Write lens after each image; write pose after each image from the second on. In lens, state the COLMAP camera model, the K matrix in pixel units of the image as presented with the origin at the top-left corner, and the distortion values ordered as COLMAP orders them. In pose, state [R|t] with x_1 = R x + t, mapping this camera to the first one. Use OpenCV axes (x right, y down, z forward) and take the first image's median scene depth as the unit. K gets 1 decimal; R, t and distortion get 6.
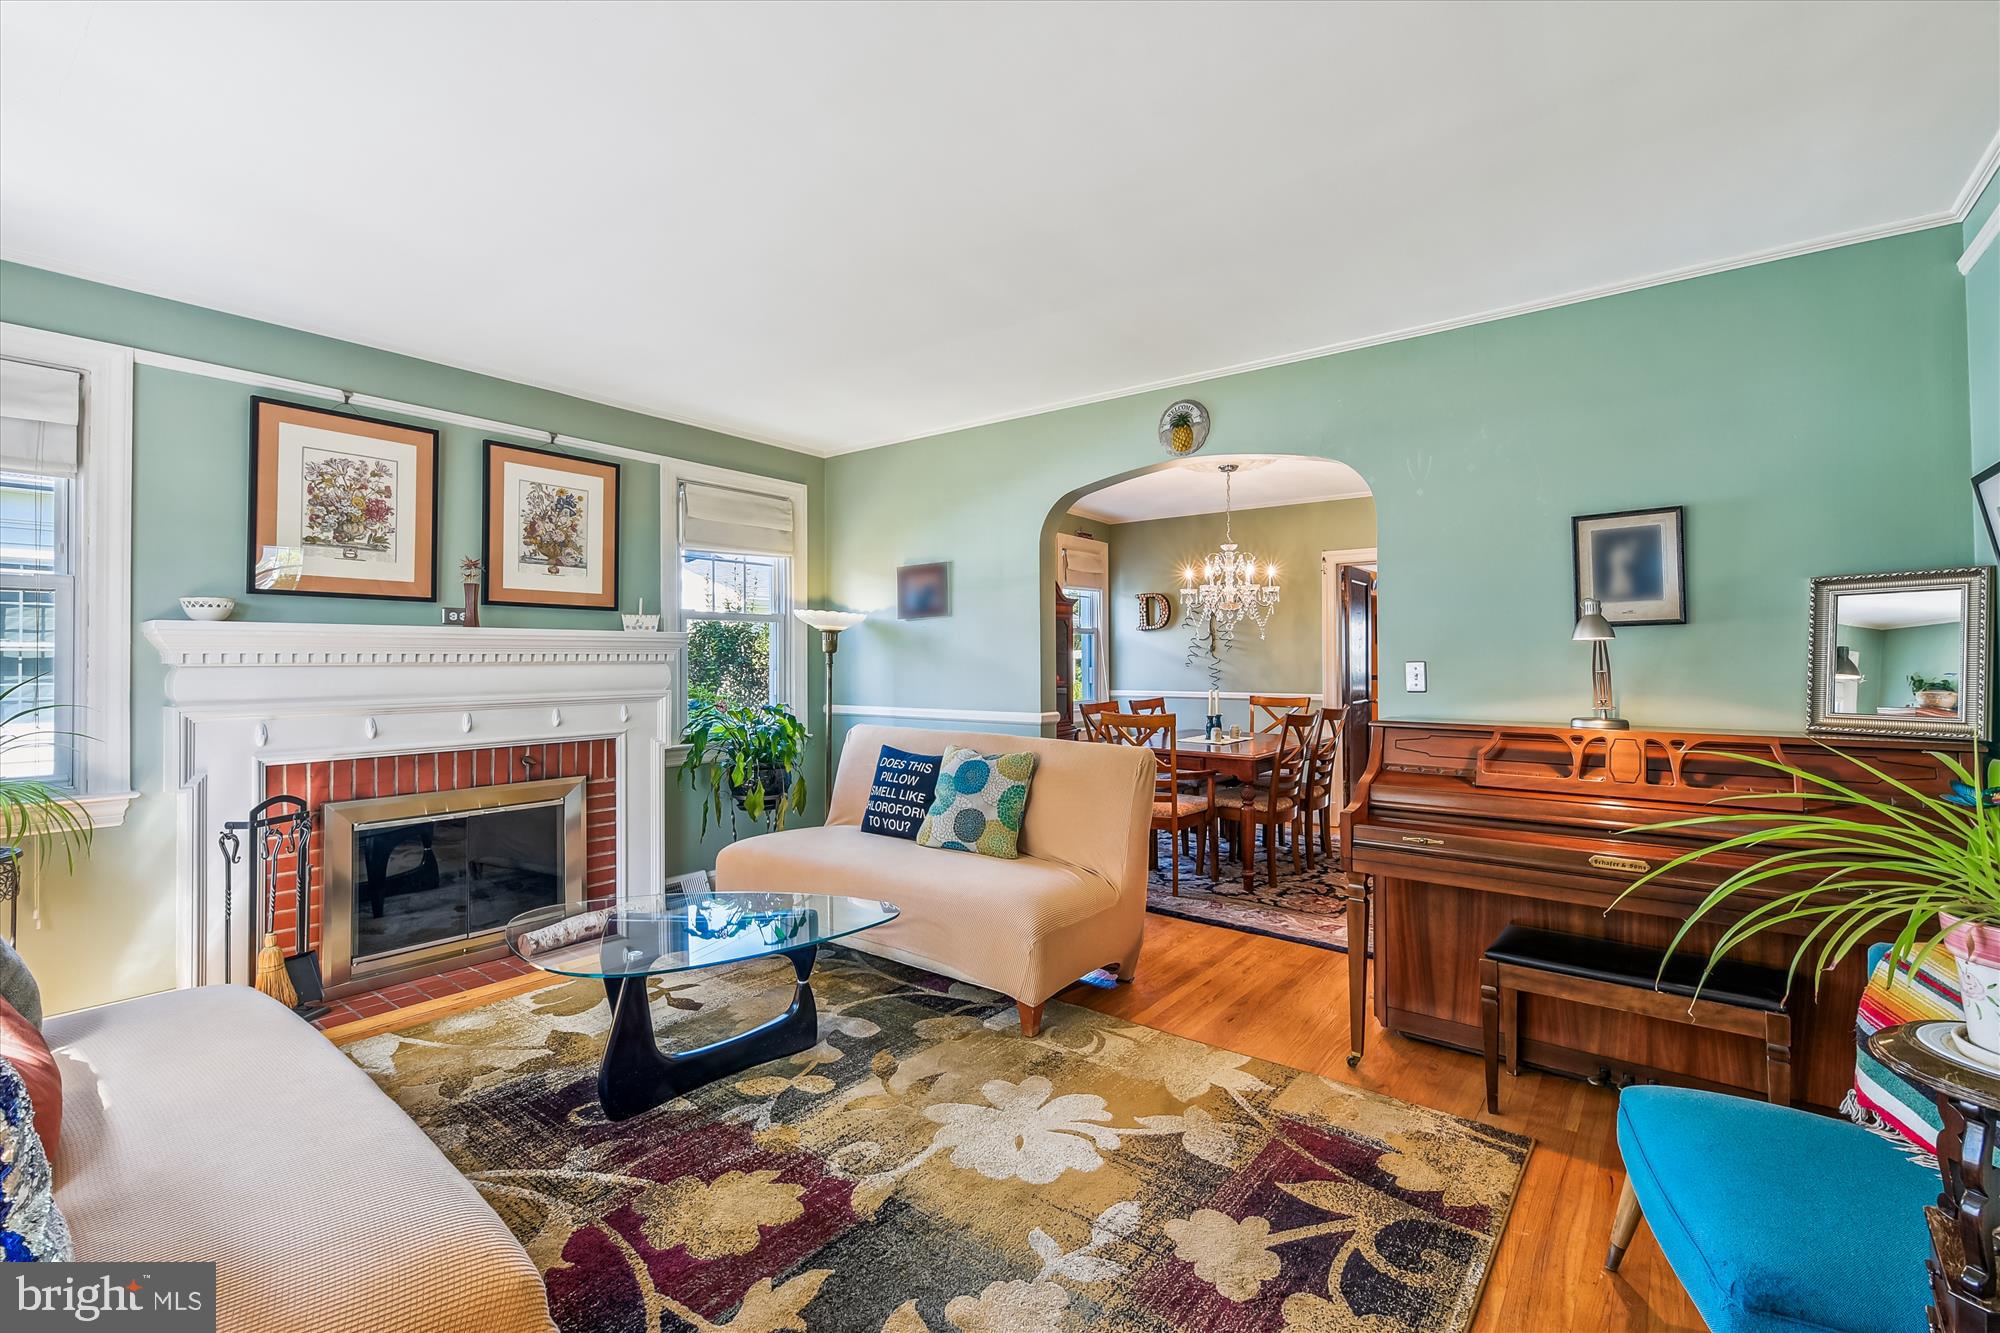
lens RADIAL K [[863.2, 0, 1000.0], [0, 863.2, 666.5], [0, 0, 1]] dist [0.001267, 0.000115]
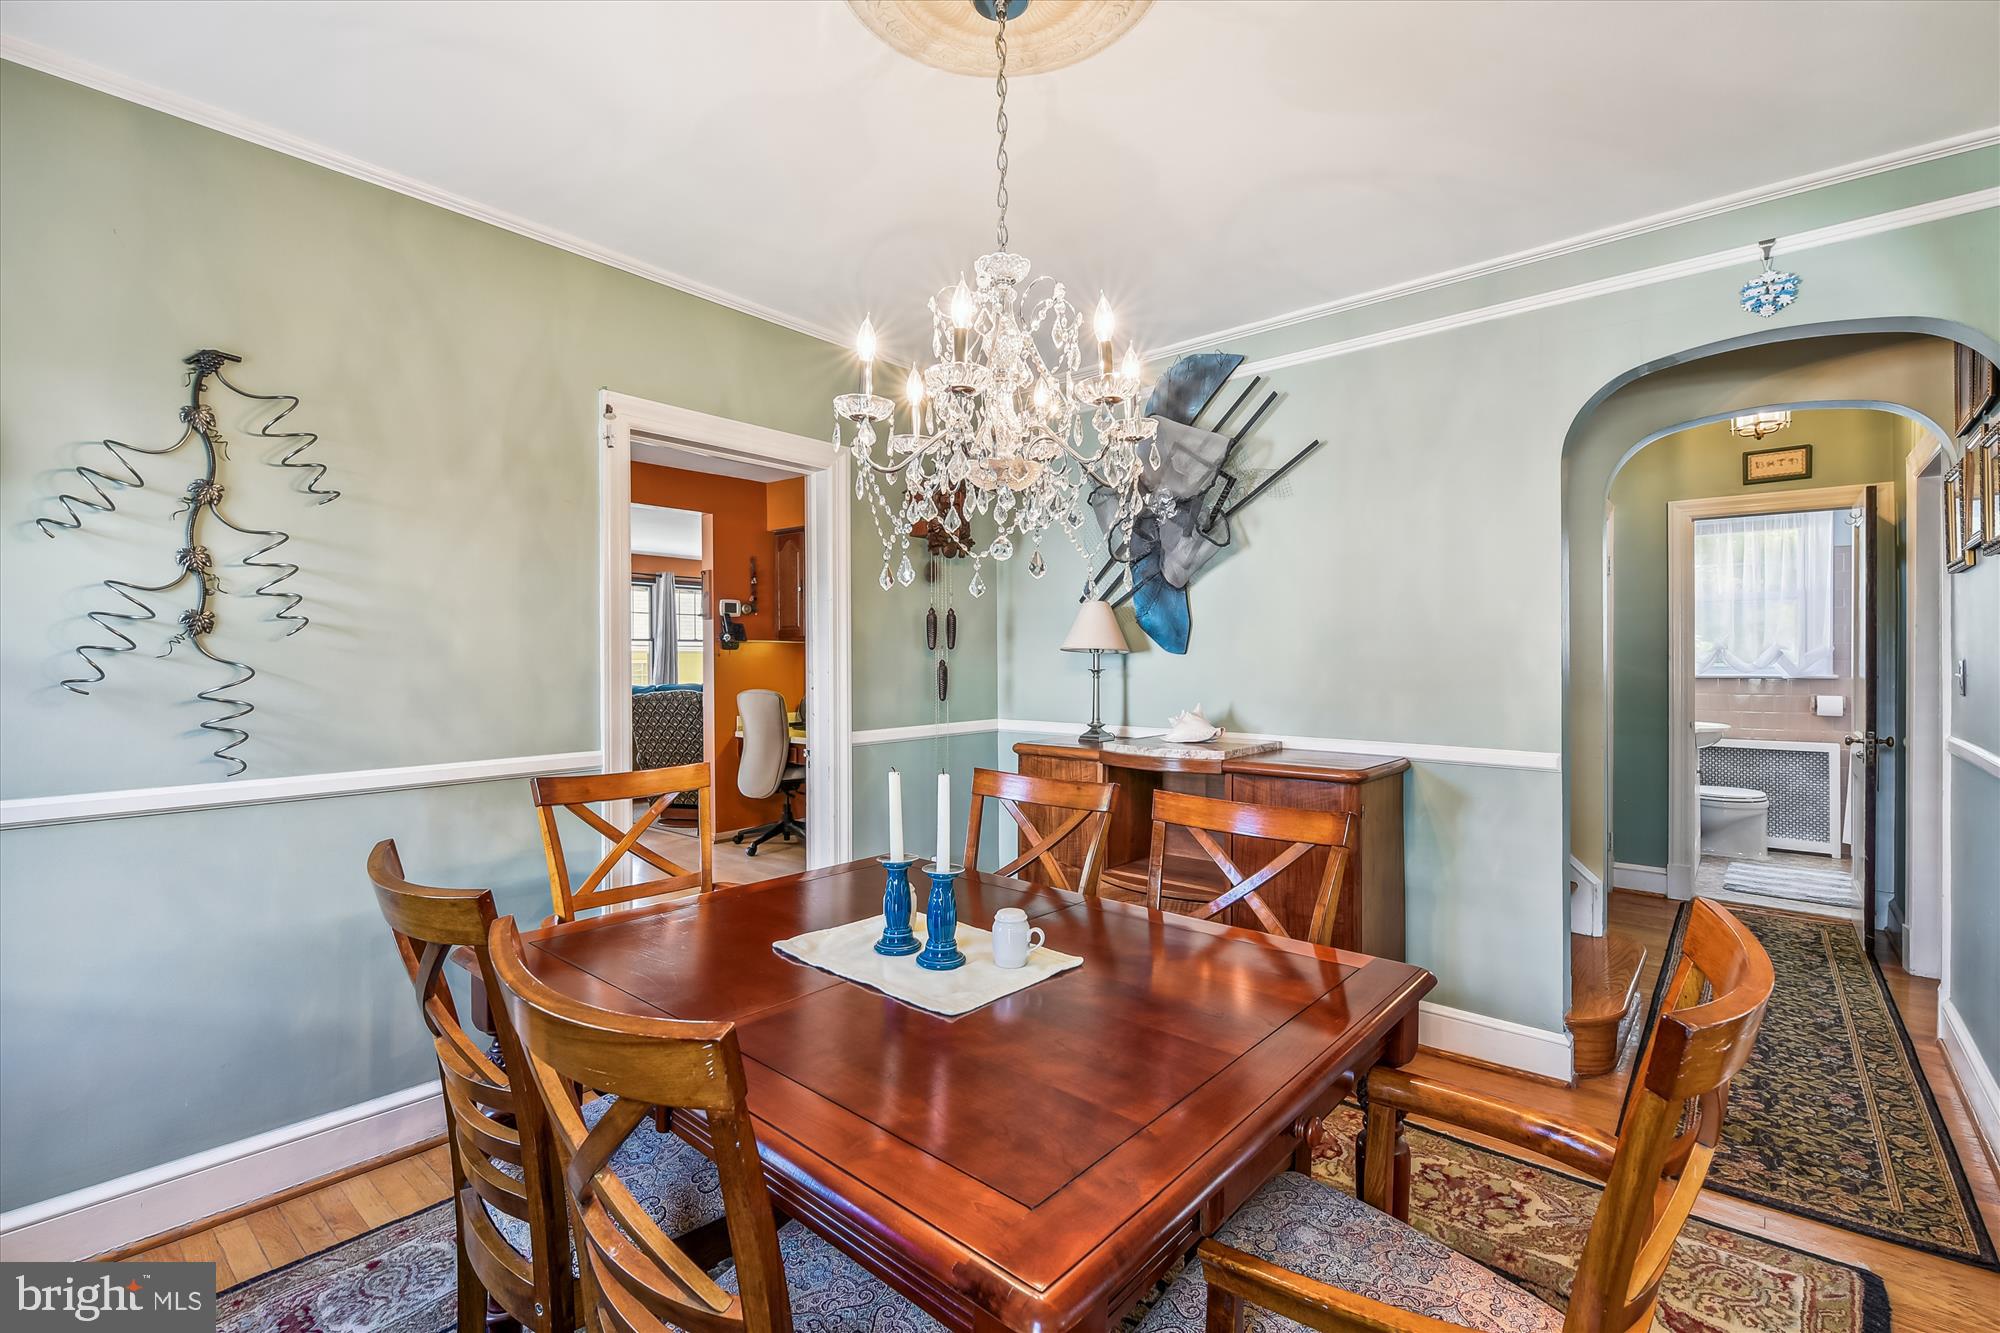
lens RADIAL K [[863.2, 0, 1000.0], [0, 863.2, 666.5], [0, 0, 1]] dist [0.001267, 0.000115]
pose [[0.052142, -0.002999, 0.998635, -0.008457], [0.014970, 0.999885, 0.002221, -0.004510], [-0.998527, 0.014834, 0.052181, 0.734284]]
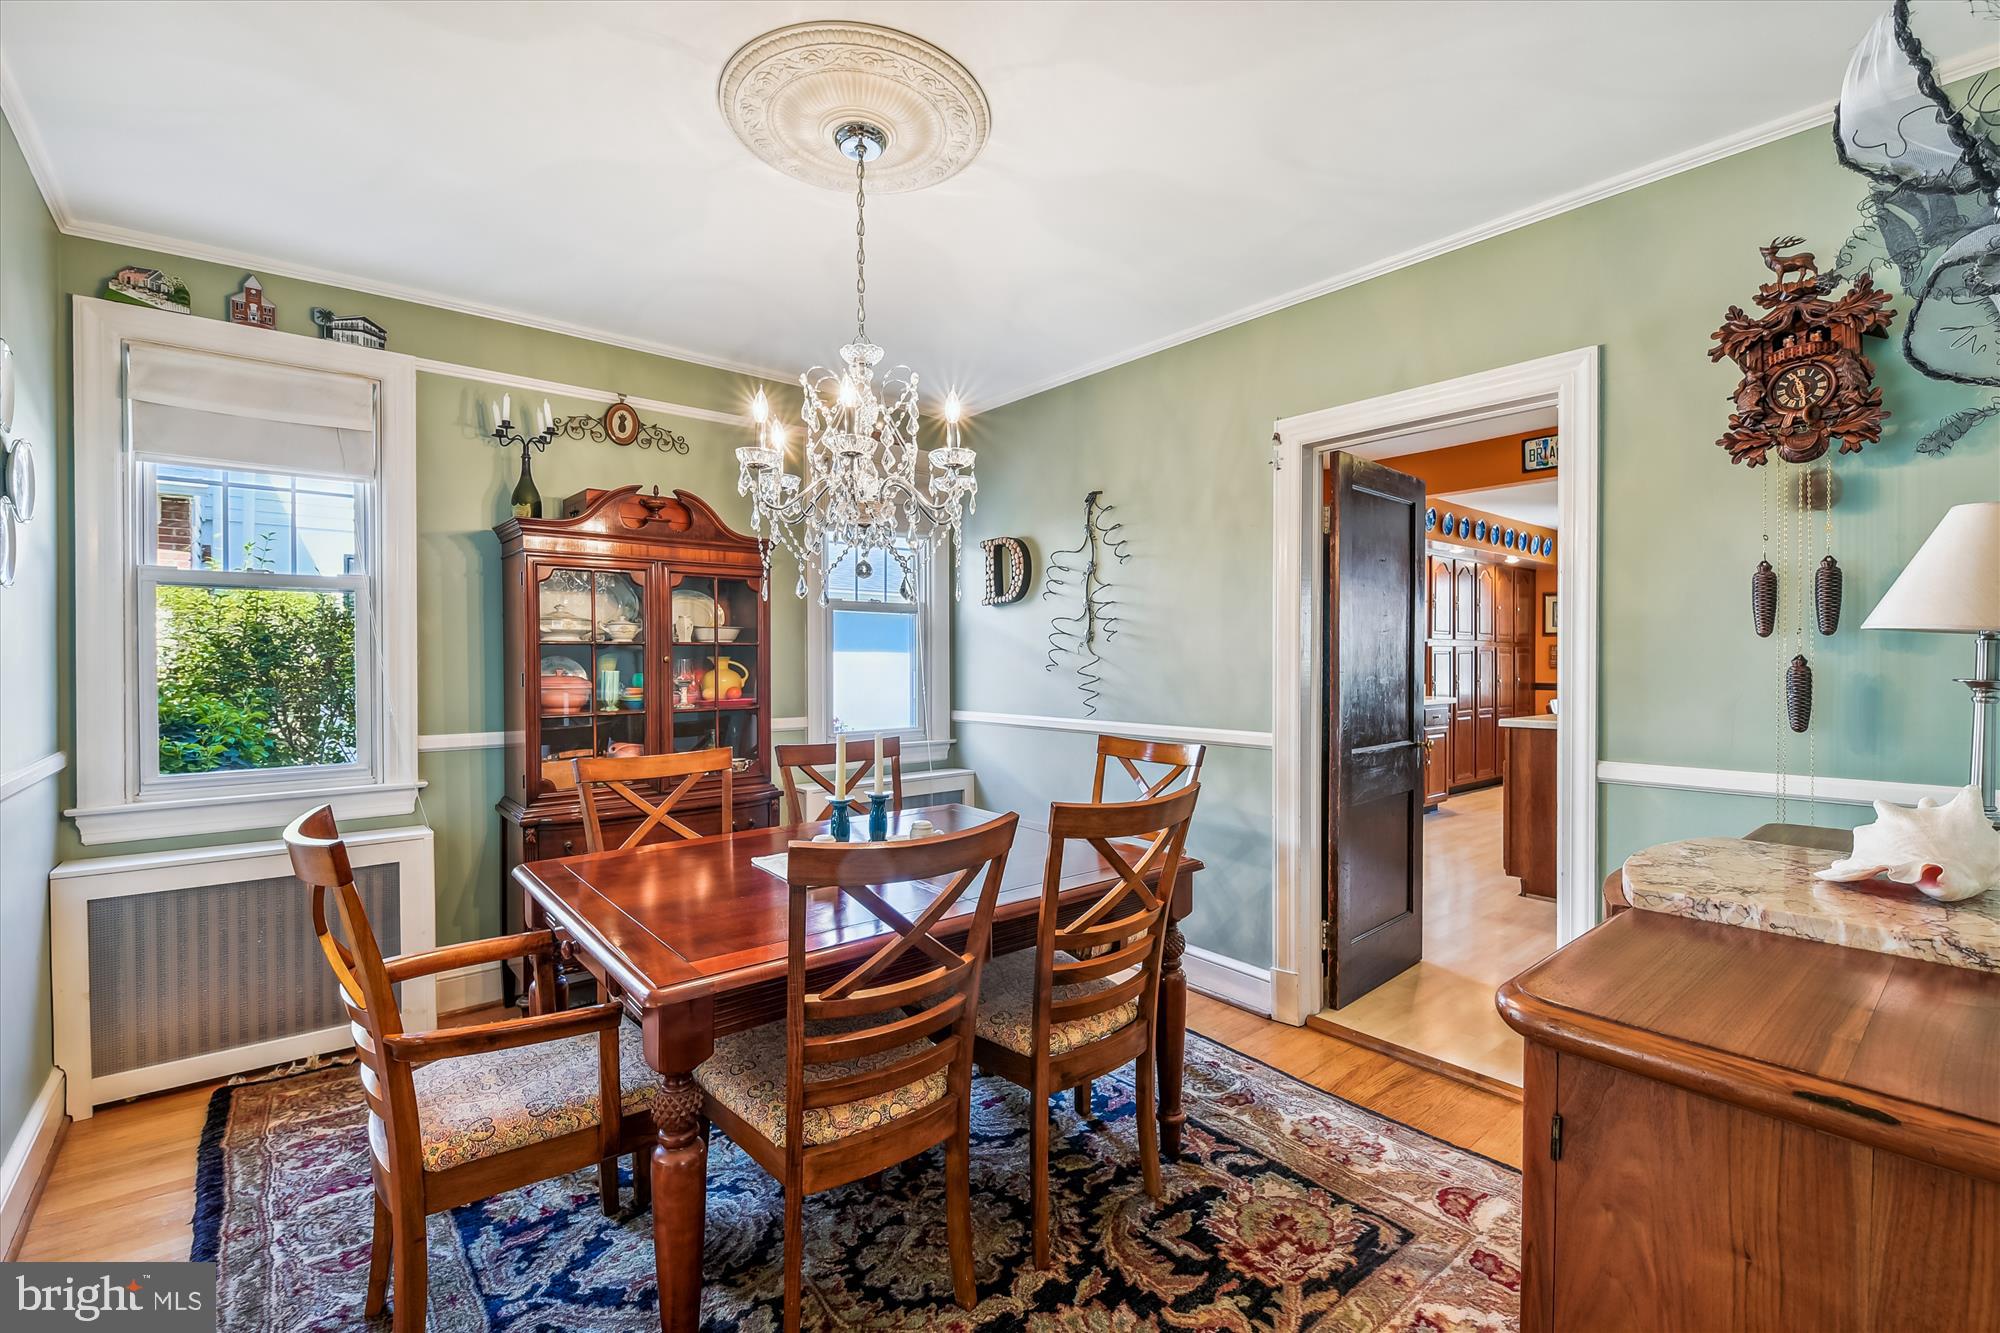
lens RADIAL K [[863.2, 0, 1000.0], [0, 863.2, 666.5], [0, 0, 1]] dist [0.001267, 0.000115]
pose [[0.978948, 0.005522, -0.204033, 0.297706], [-0.005234, 0.999984, 0.001951, -0.003497], [0.204041, -0.000841, 0.978962, 0.482569]]
